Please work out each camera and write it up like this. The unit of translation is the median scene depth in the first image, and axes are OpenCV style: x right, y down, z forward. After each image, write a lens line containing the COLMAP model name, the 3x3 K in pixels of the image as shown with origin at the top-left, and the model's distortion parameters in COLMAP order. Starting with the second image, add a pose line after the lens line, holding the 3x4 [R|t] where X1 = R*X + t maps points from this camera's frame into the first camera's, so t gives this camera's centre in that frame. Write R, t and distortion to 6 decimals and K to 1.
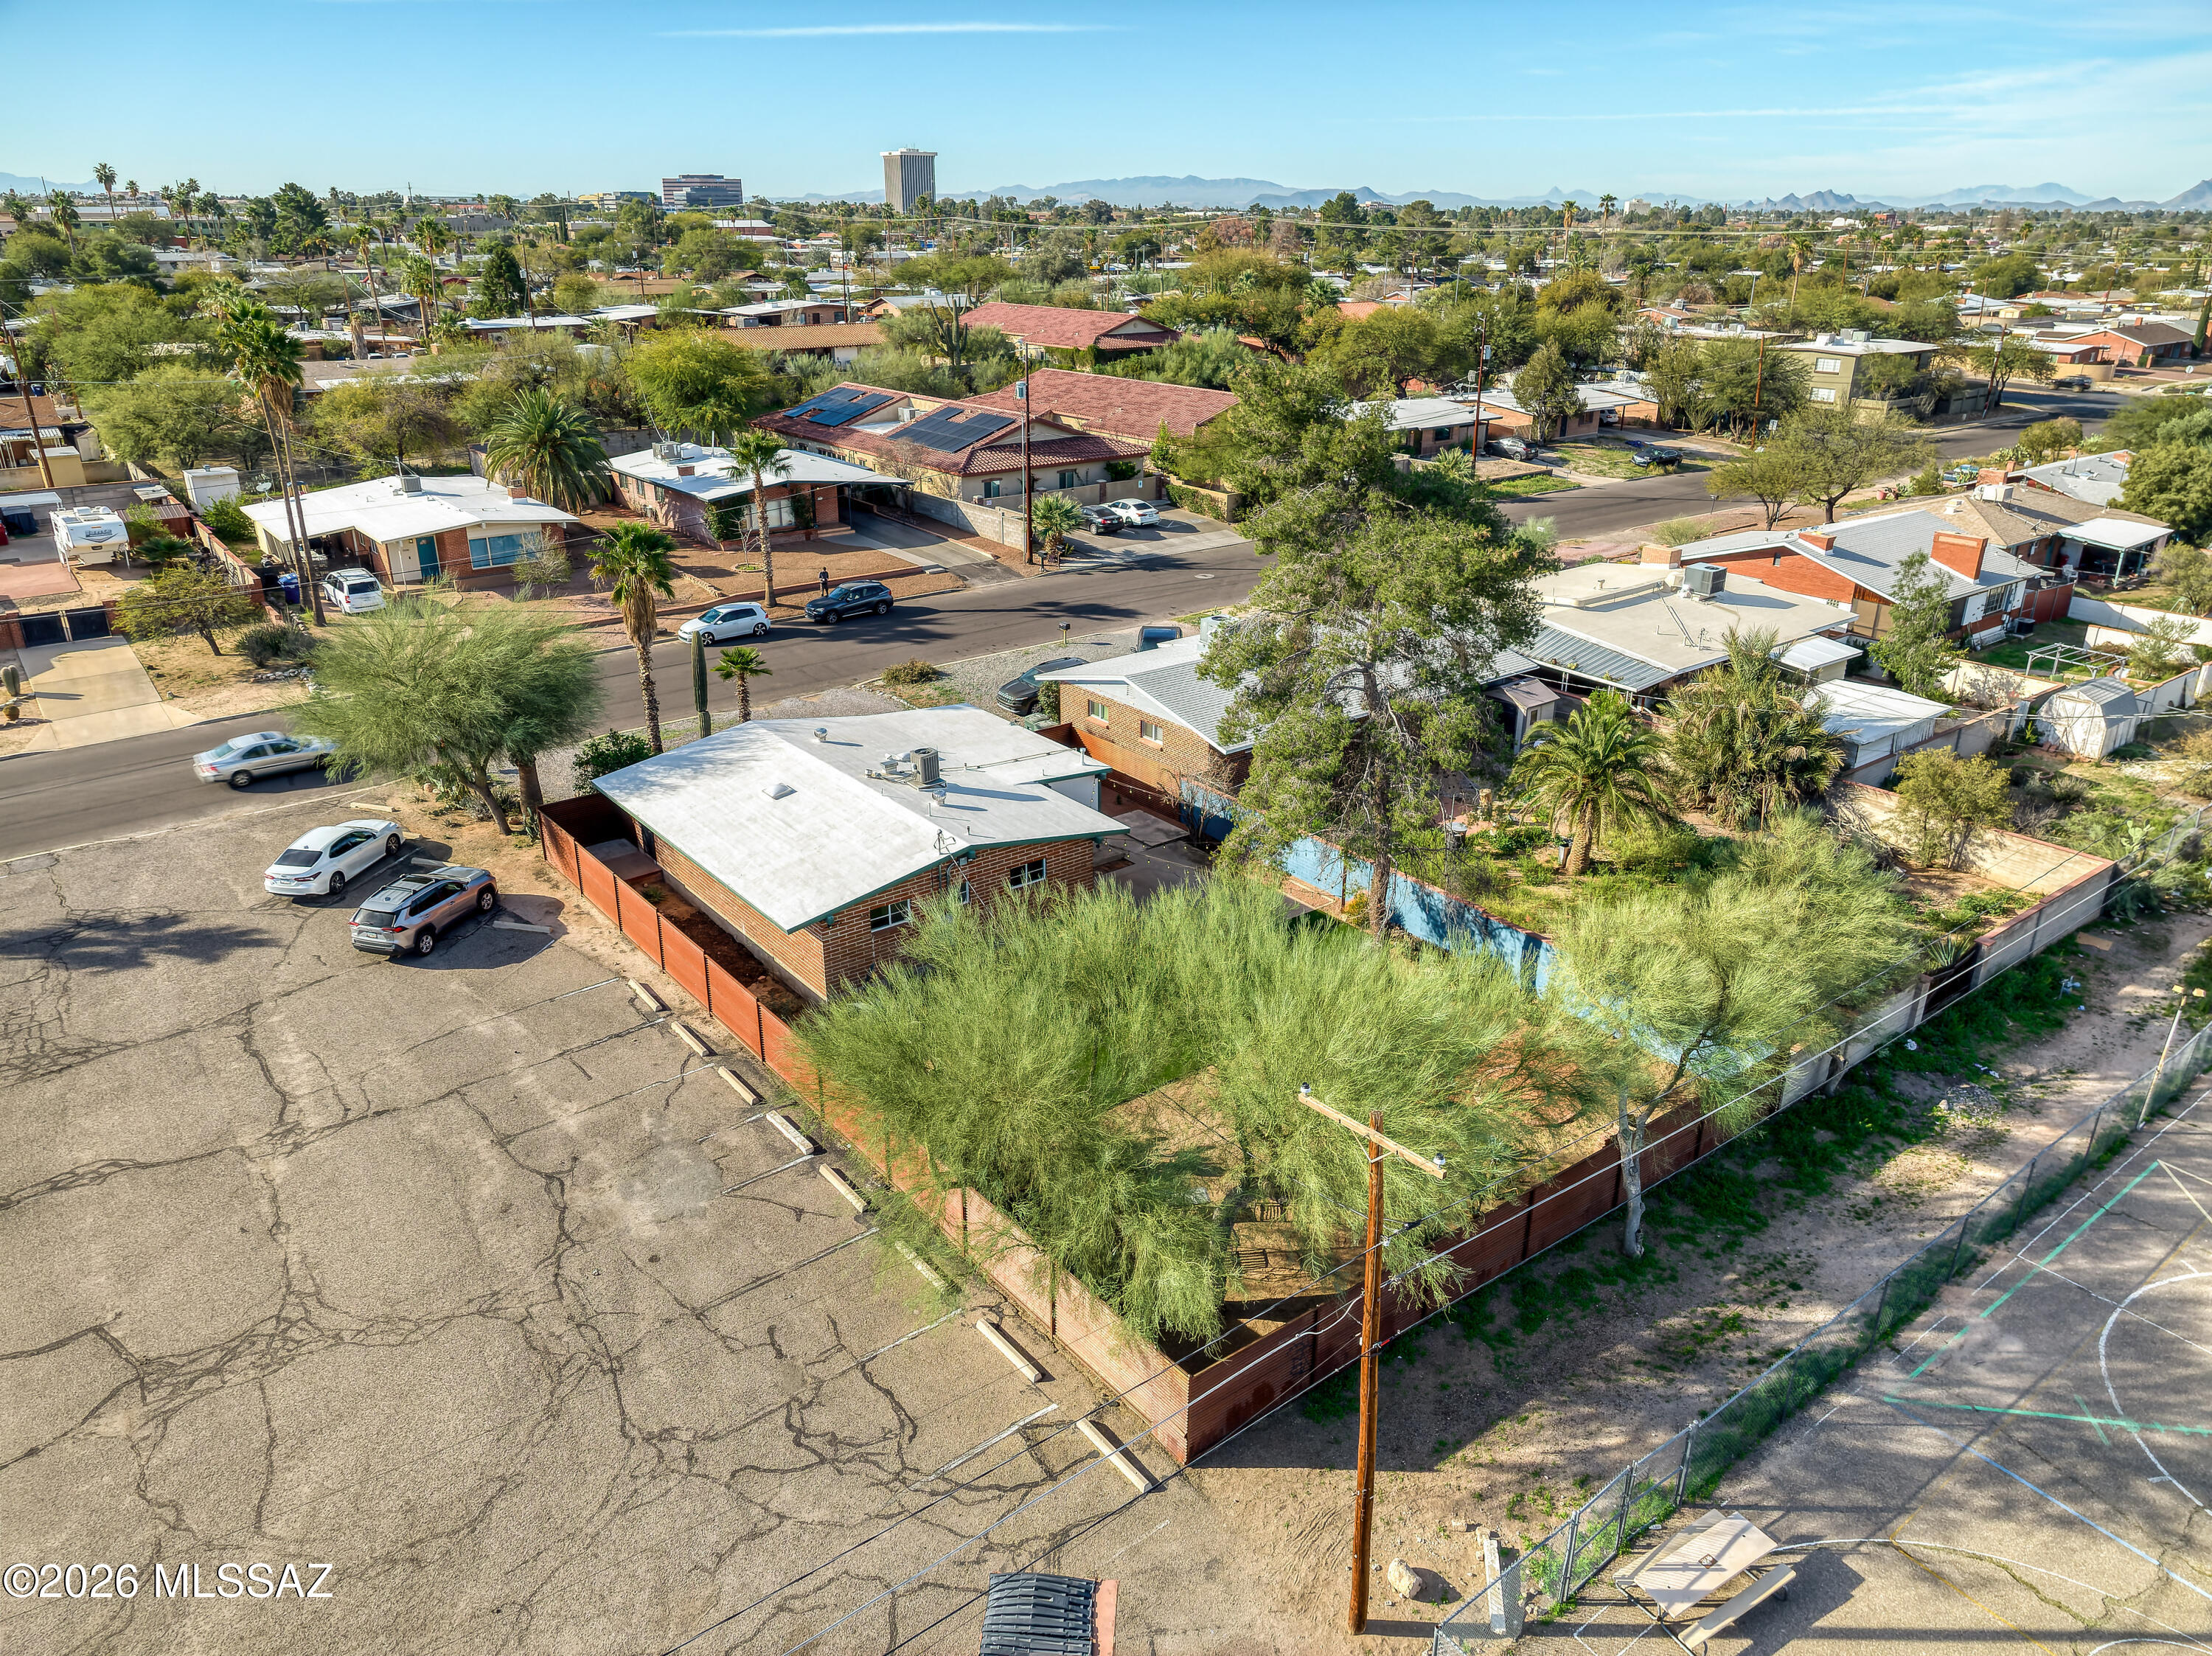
lens RADIAL K [[1507.7, 0, 1106.0], [0, 1507.7, 828.0], [0, 0, 1]] dist [0.000076, -0.003194]
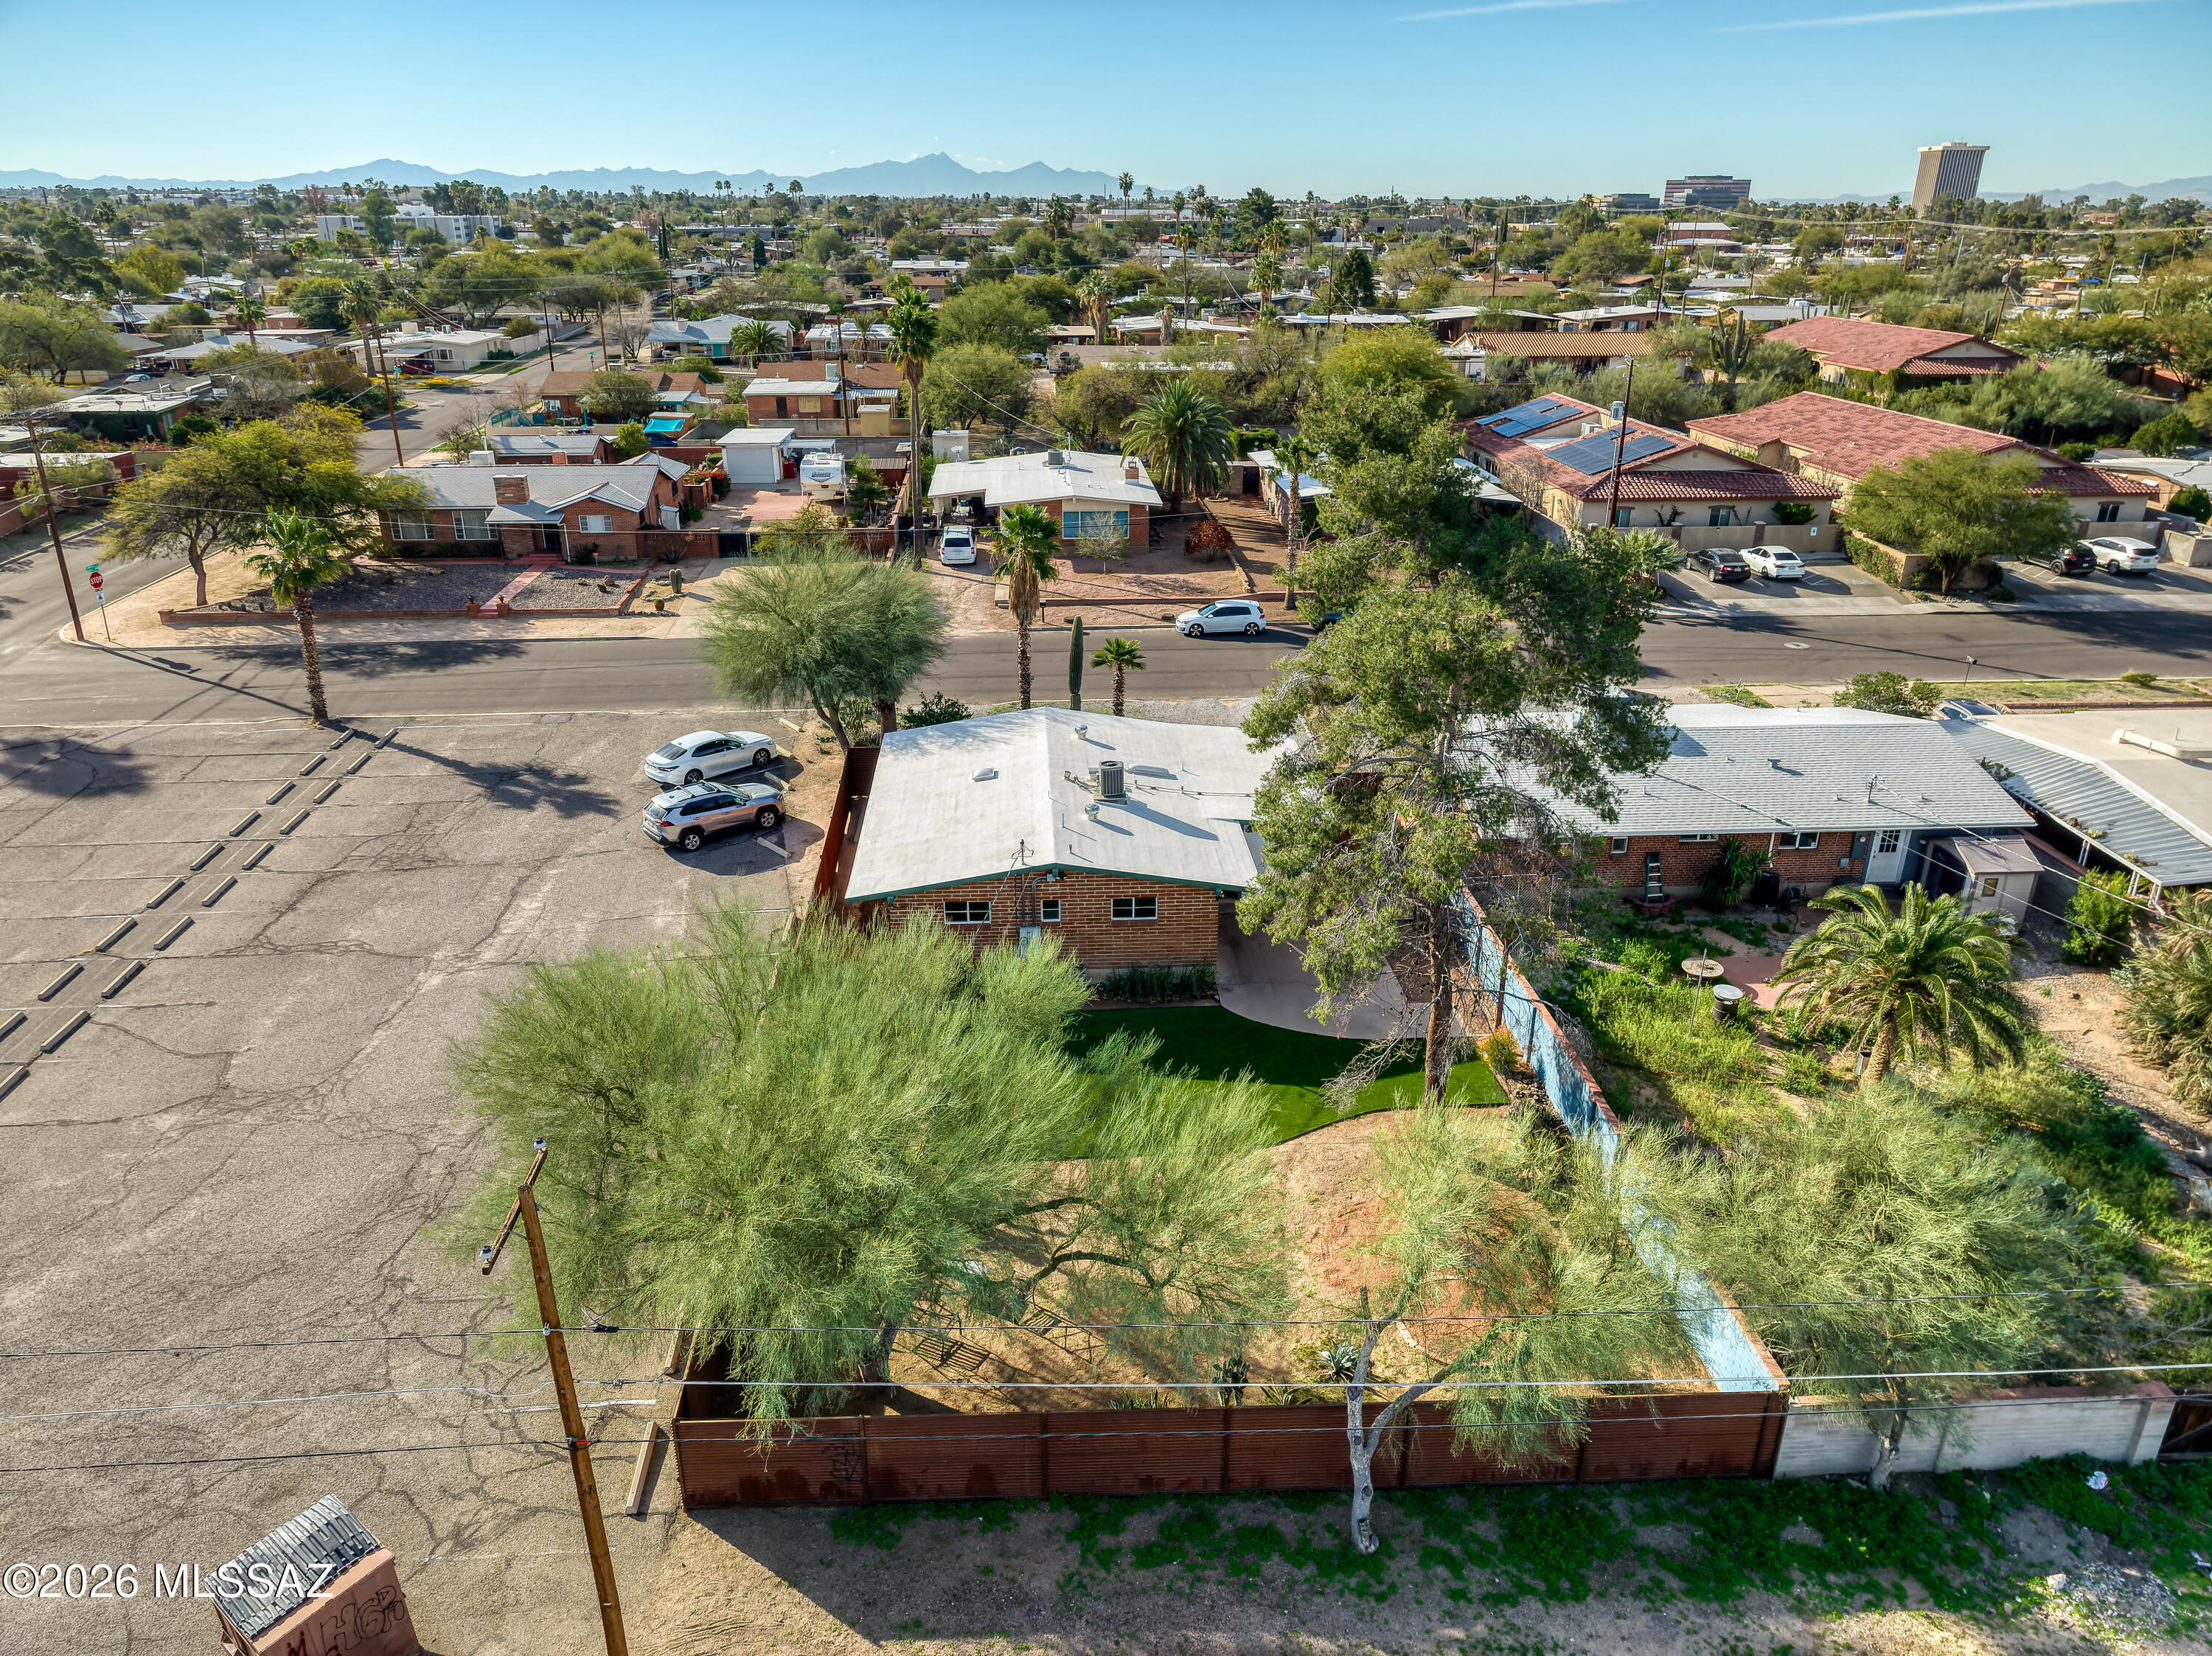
lens RADIAL K [[1507.7, 0, 1106.0], [0, 1507.7, 828.0], [0, 0, 1]] dist [0.000076, -0.003194]
pose [[0.822522, 0.213448, -0.527160, 0.356451], [-0.214131, 0.974921, 0.060641, -0.061224], [0.526883, 0.063003, 0.847600, 0.154269]]
